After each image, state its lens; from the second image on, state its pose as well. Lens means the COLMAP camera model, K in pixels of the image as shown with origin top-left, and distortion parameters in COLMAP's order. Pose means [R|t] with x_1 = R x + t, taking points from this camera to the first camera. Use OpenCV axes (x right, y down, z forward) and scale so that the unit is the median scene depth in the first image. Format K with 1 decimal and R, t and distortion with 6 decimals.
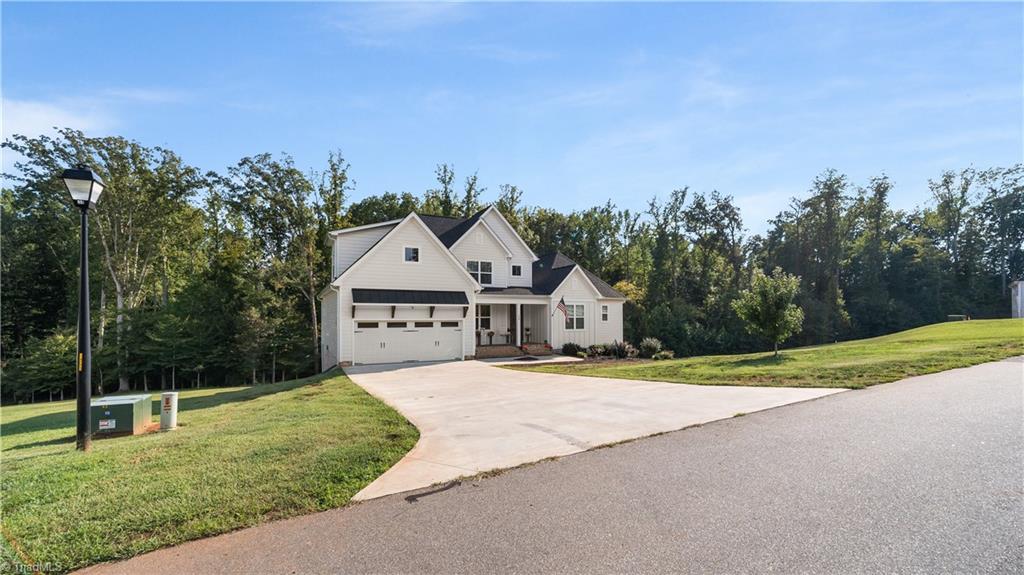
lens RADIAL K [[403.6, 0, 511.6], [0, 403.6, 321.7], [0, 0, 1]] dist [-0.006711, 0.001992]
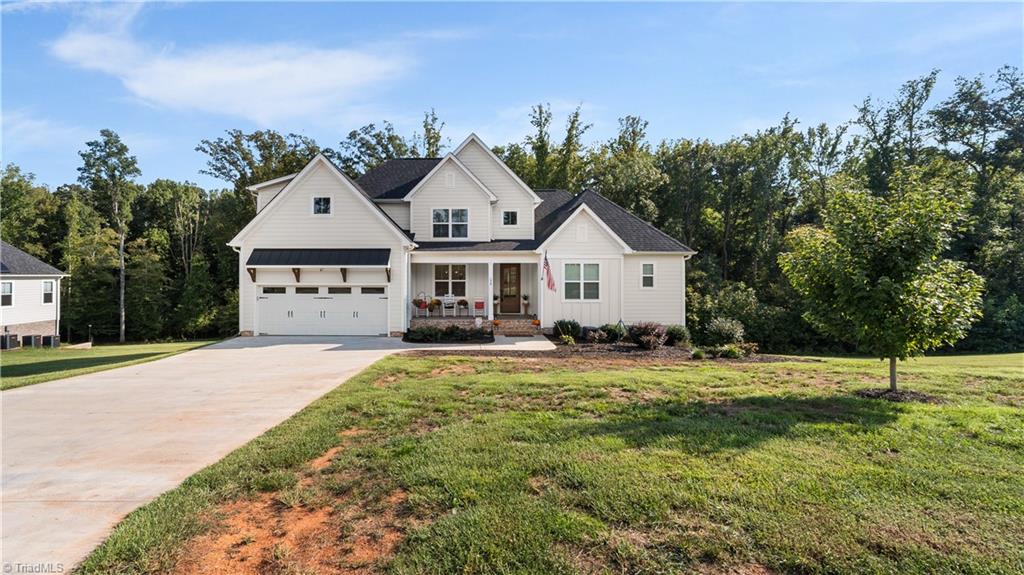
lens RADIAL K [[403.6, 0, 510.1], [0, 403.6, 280.7], [0, 0, 1]] dist [-0.006711, 0.001992]
pose [[0.883742, 0.010701, -0.467852, 0.329750], [-0.007982, 0.999938, 0.007792, -0.015265], [0.467906, -0.003152, 0.883772, 0.308840]]
